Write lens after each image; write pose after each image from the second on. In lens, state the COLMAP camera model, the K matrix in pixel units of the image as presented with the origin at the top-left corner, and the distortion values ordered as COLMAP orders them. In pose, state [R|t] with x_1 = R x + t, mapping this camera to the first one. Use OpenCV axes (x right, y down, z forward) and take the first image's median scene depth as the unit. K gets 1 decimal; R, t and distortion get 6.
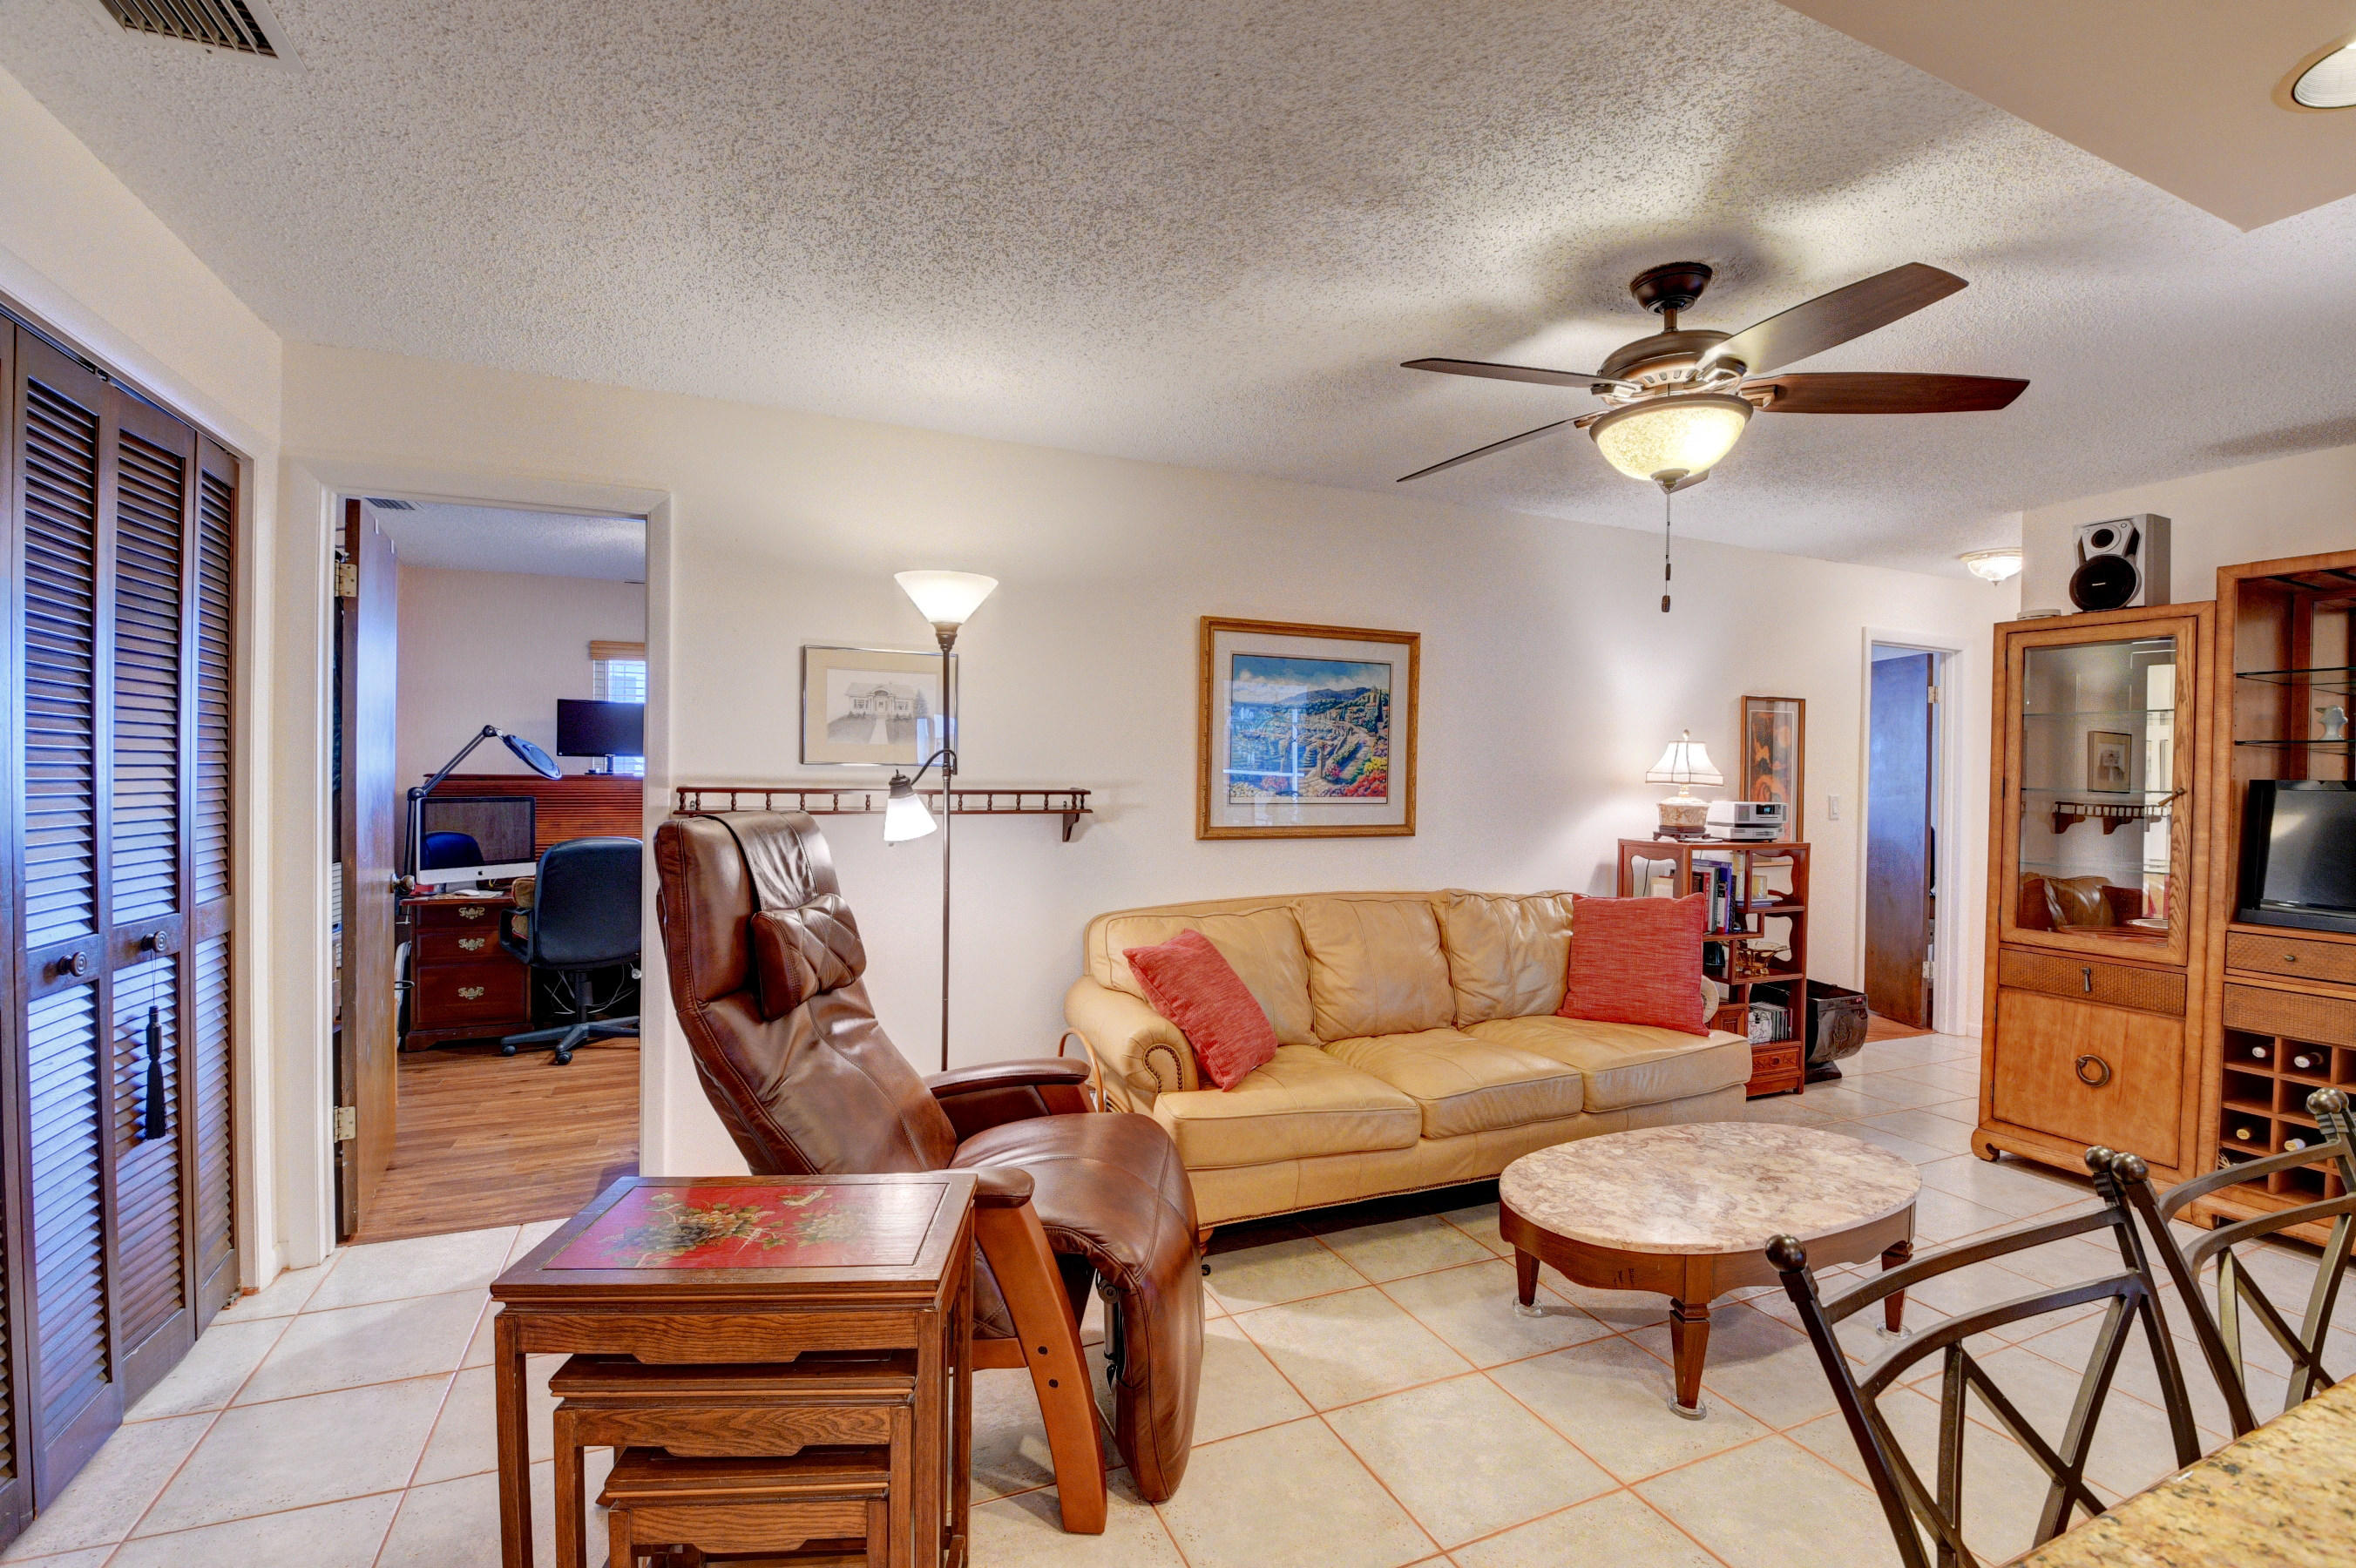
lens RADIAL K [[1045.1, 0, 1178.0], [0, 1045.1, 784.0], [0, 0, 1]] dist [-0.026391, -0.000631]
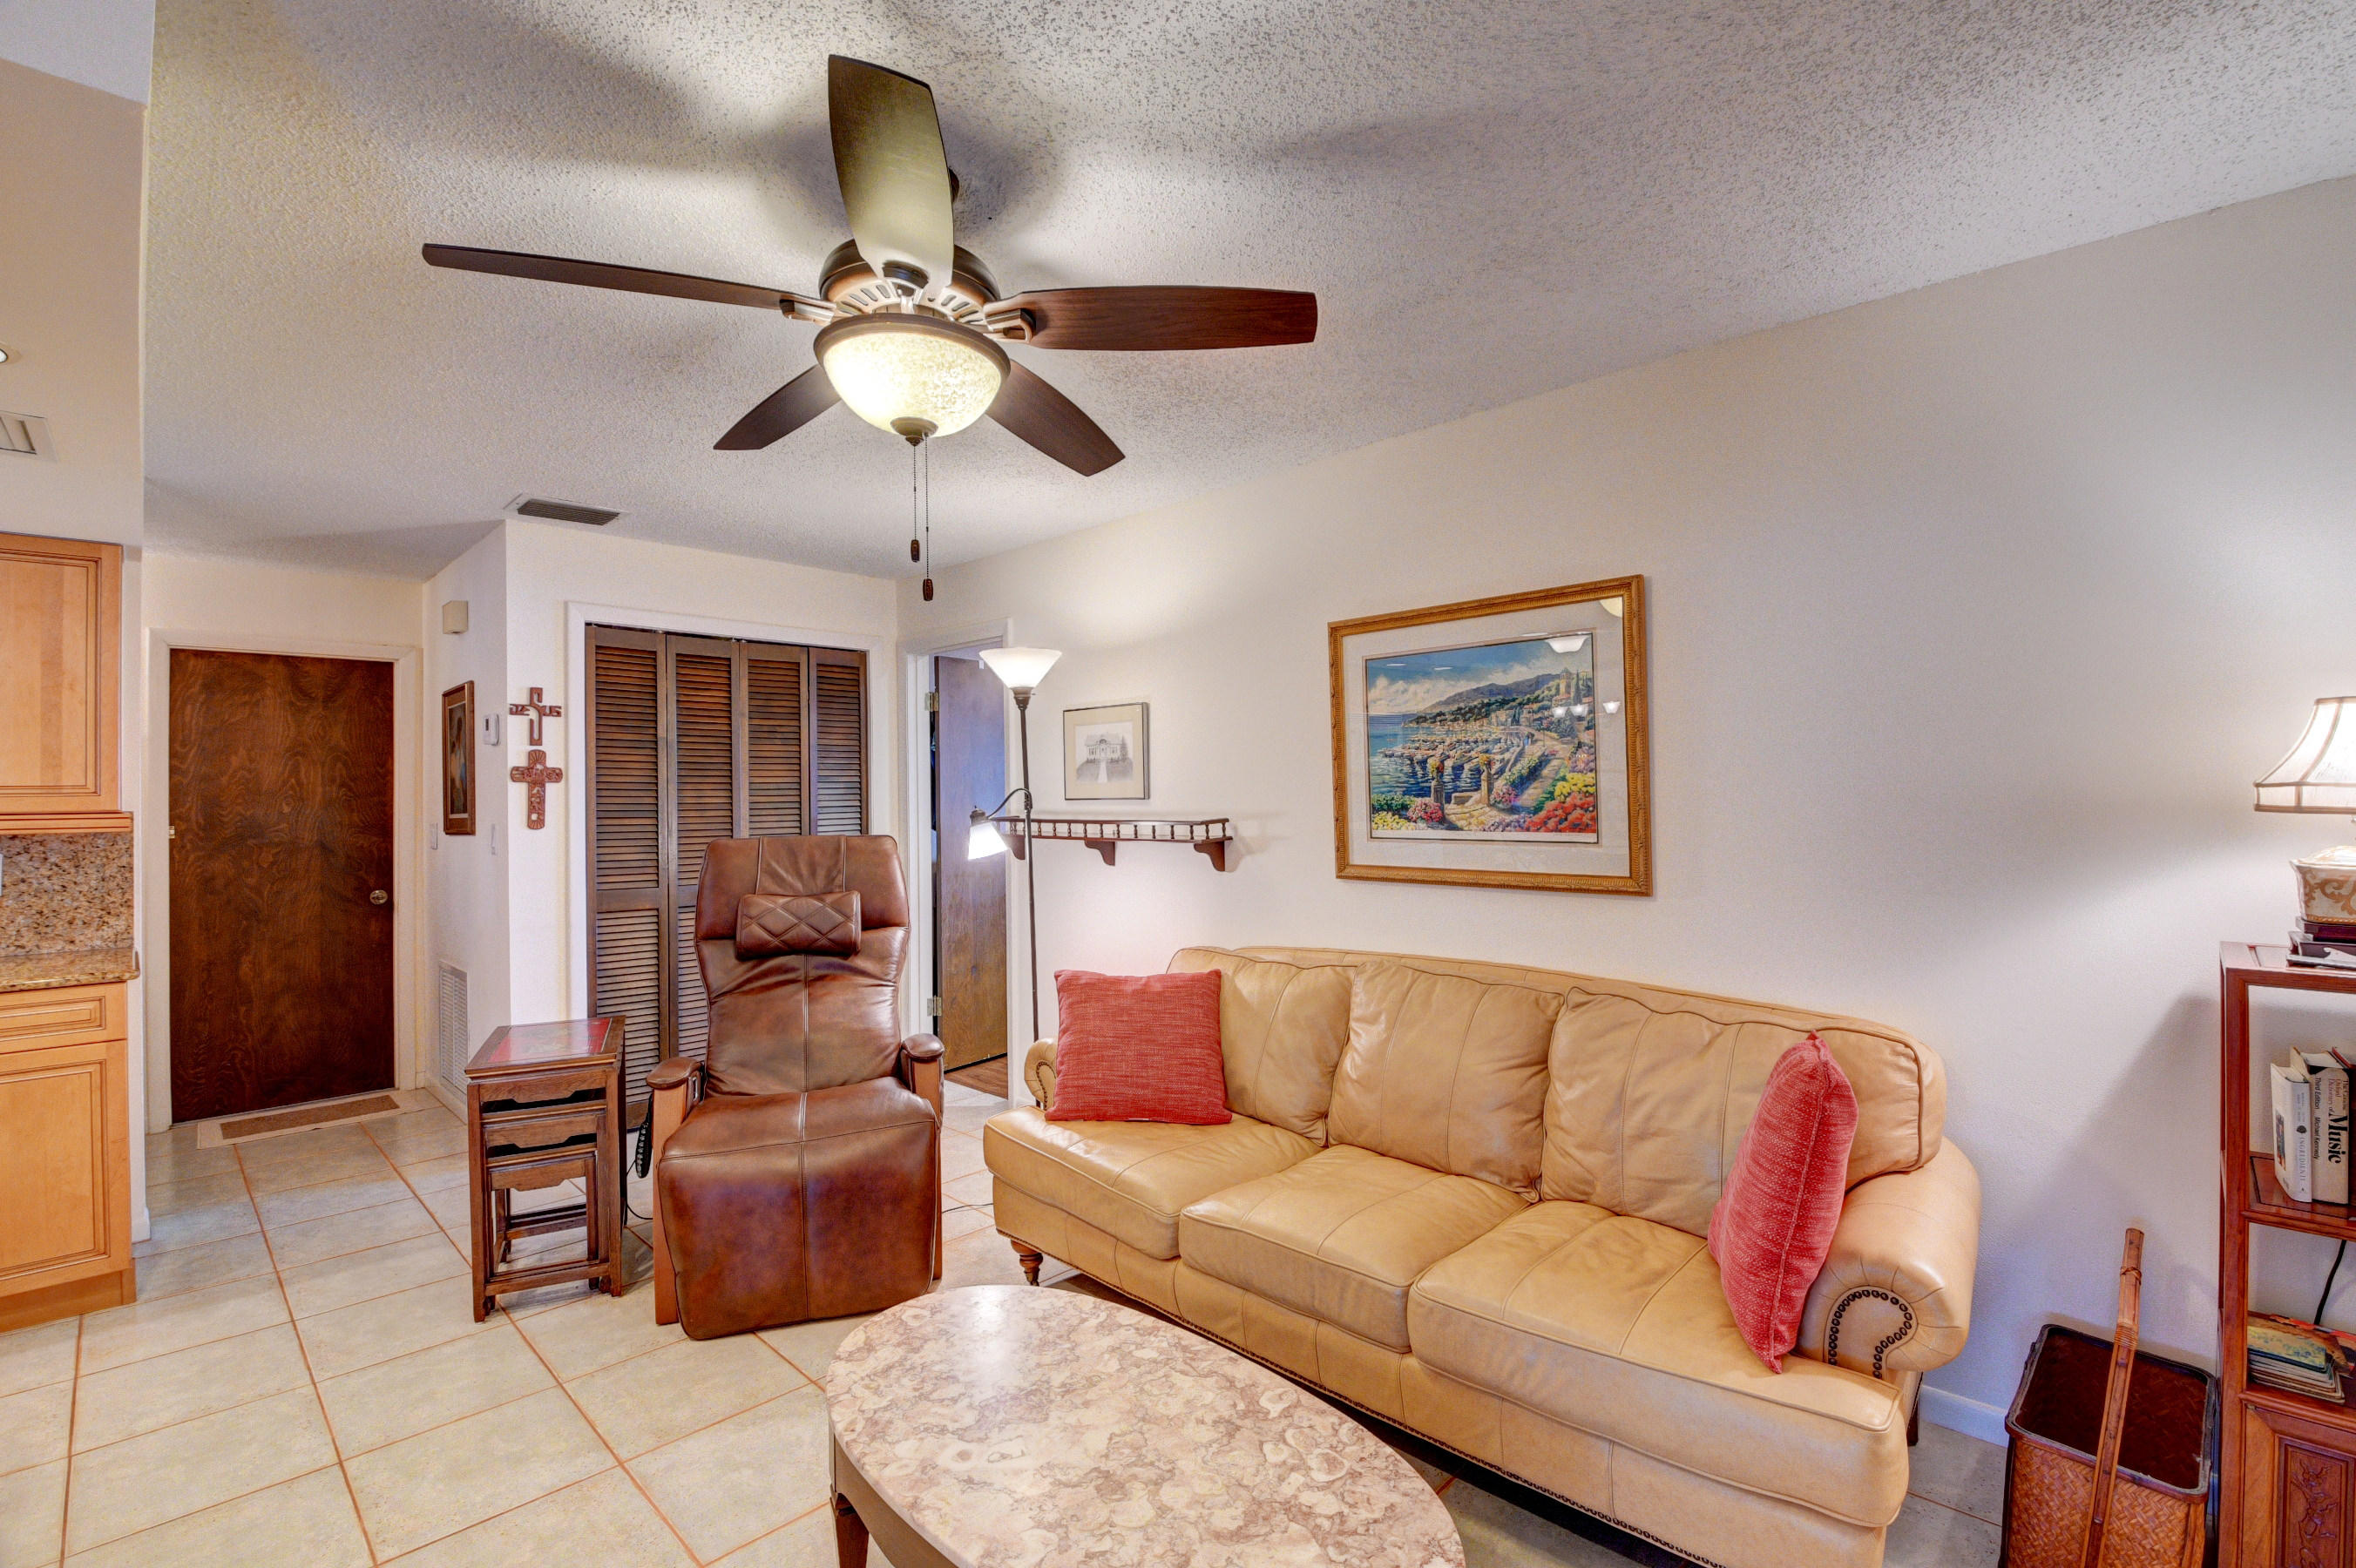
lens RADIAL K [[1026.9, 0, 1177.5], [0, 1026.9, 801.8], [0, 0, 1]] dist [0.001875, -0.000040]
pose [[0.367049, -0.015581, -0.930071, 0.805539], [-0.002305, 0.999841, -0.017659, 0.005315], [0.930199, 0.008626, 0.366955, 0.584126]]
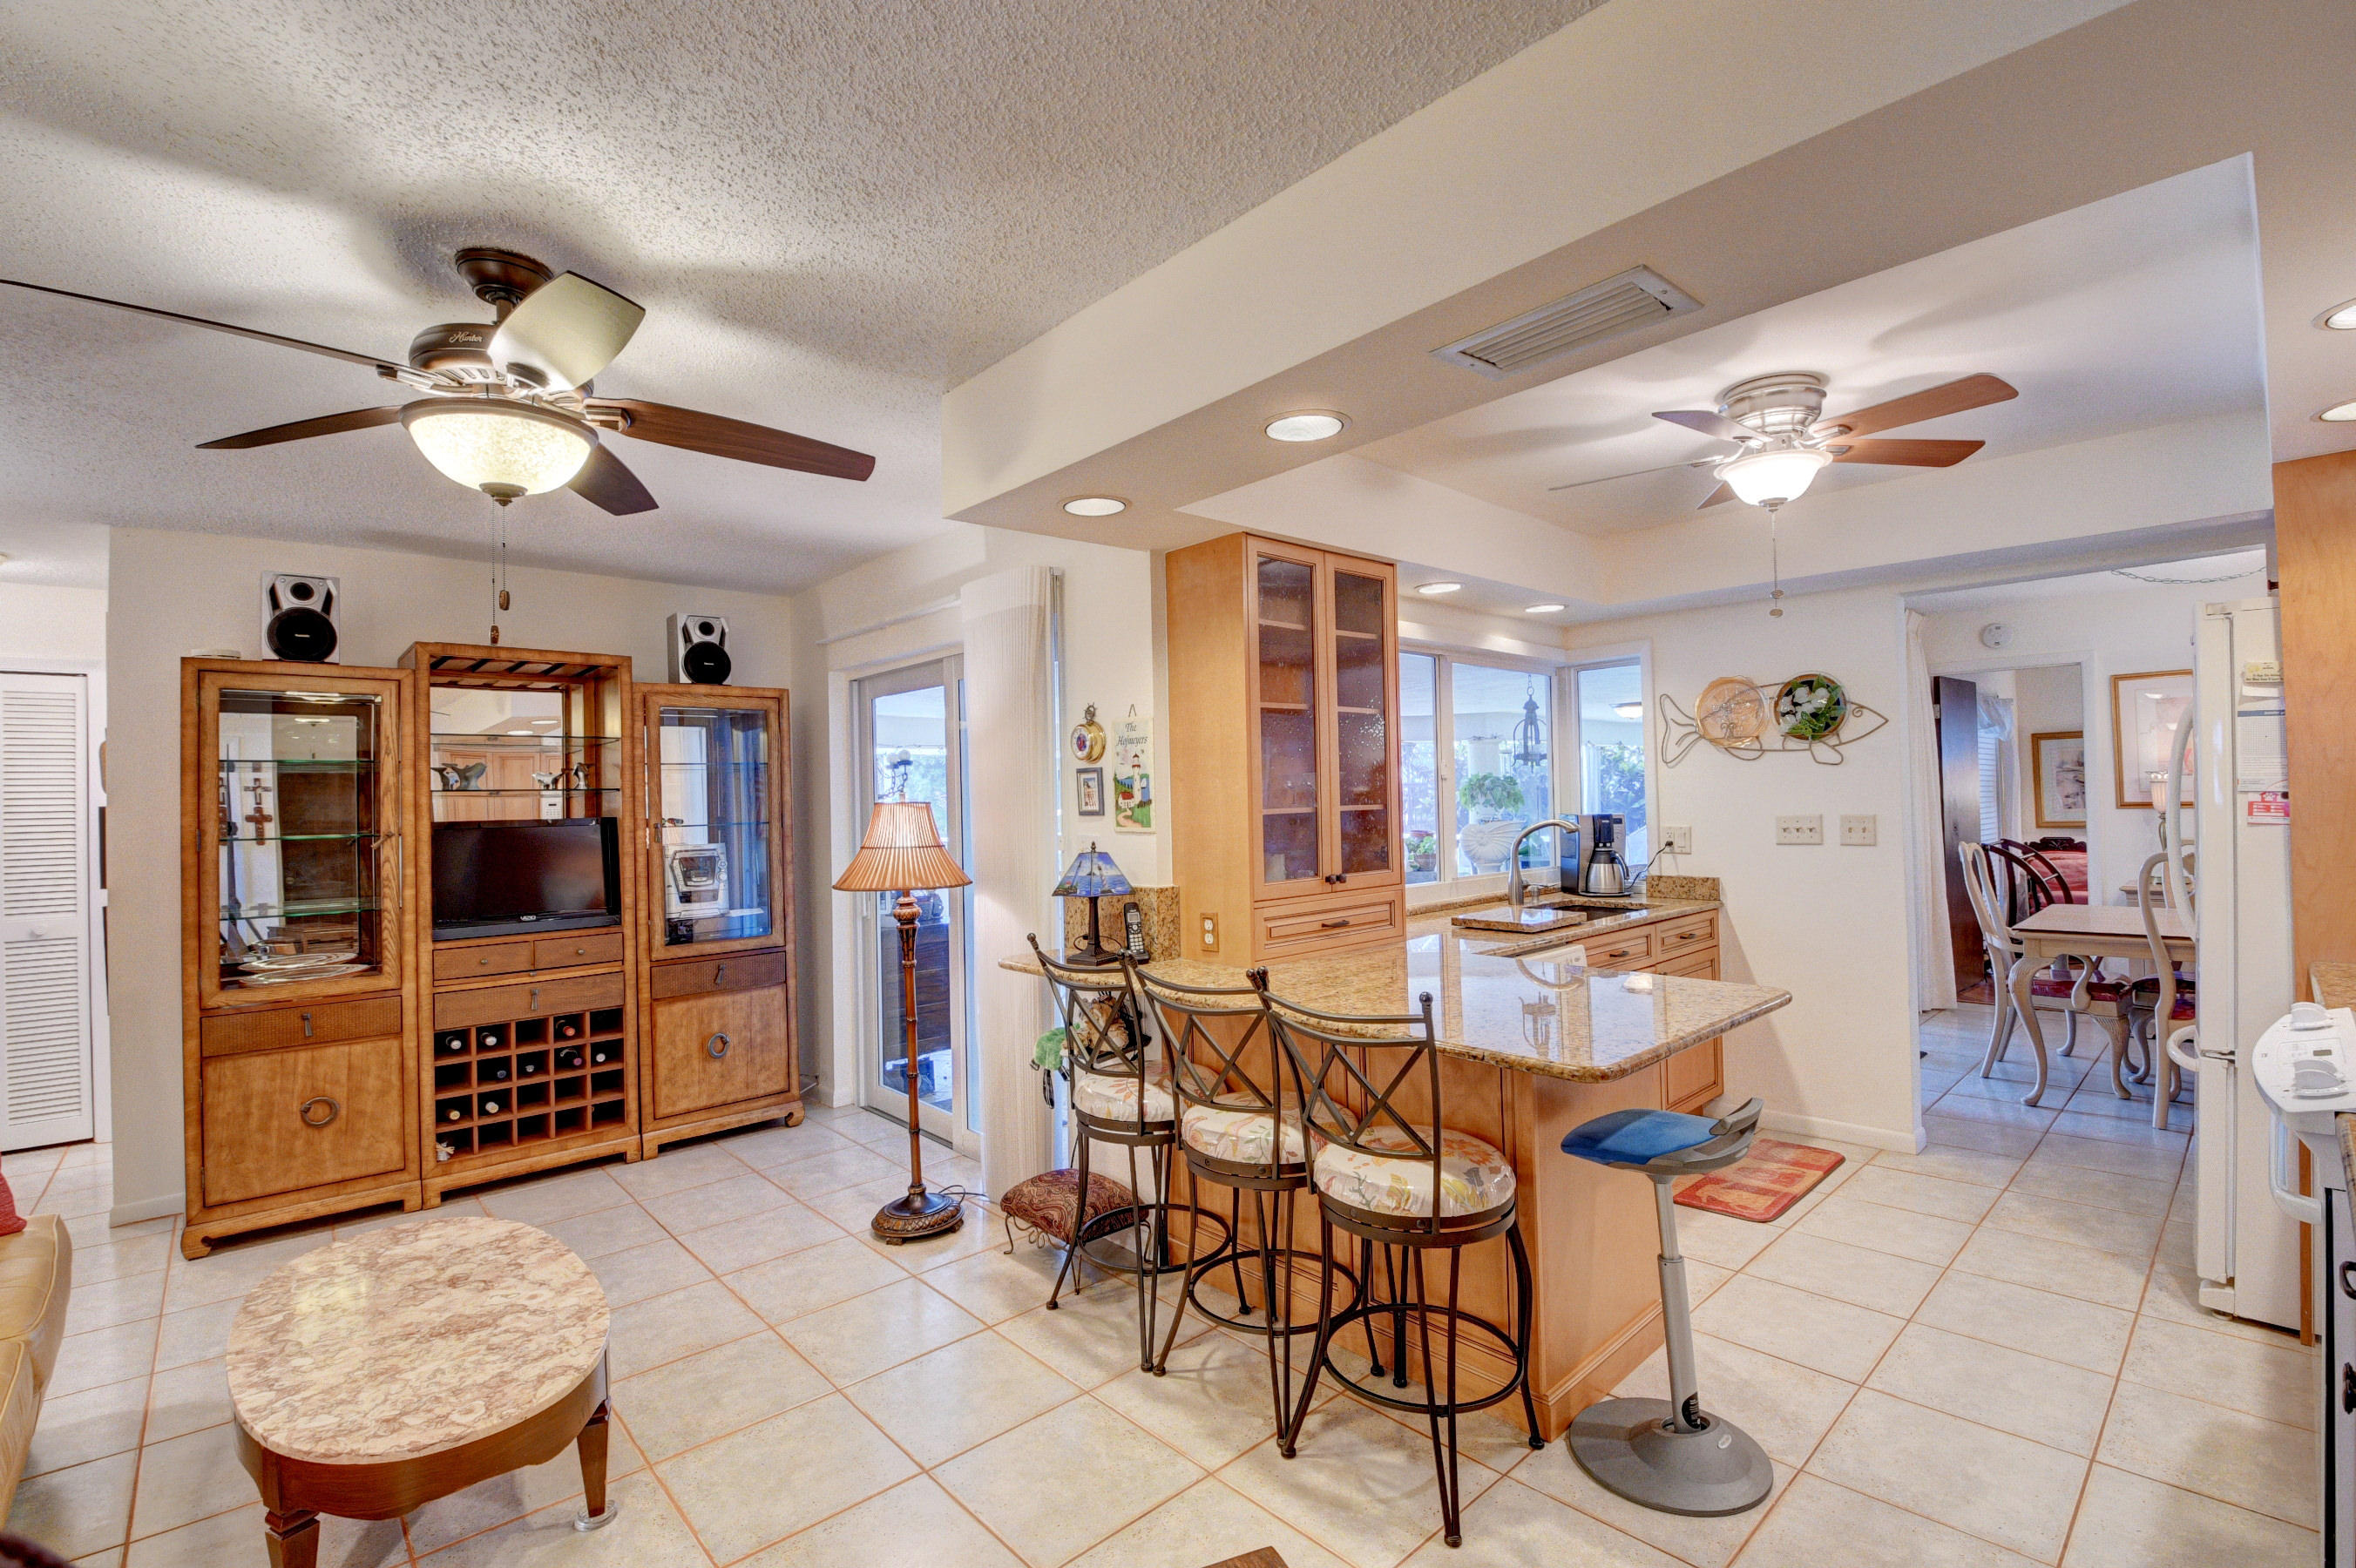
lens RADIAL K [[1045.1, 0, 1178.0], [0, 1045.1, 784.0], [0, 0, 1]] dist [-0.026391, -0.000631]
pose [[-0.325518, 0.007912, 0.945503, -0.337567], [0.029709, 0.999557, 0.001864, -0.022348], [-0.945069, 0.028697, -0.325609, 0.489254]]
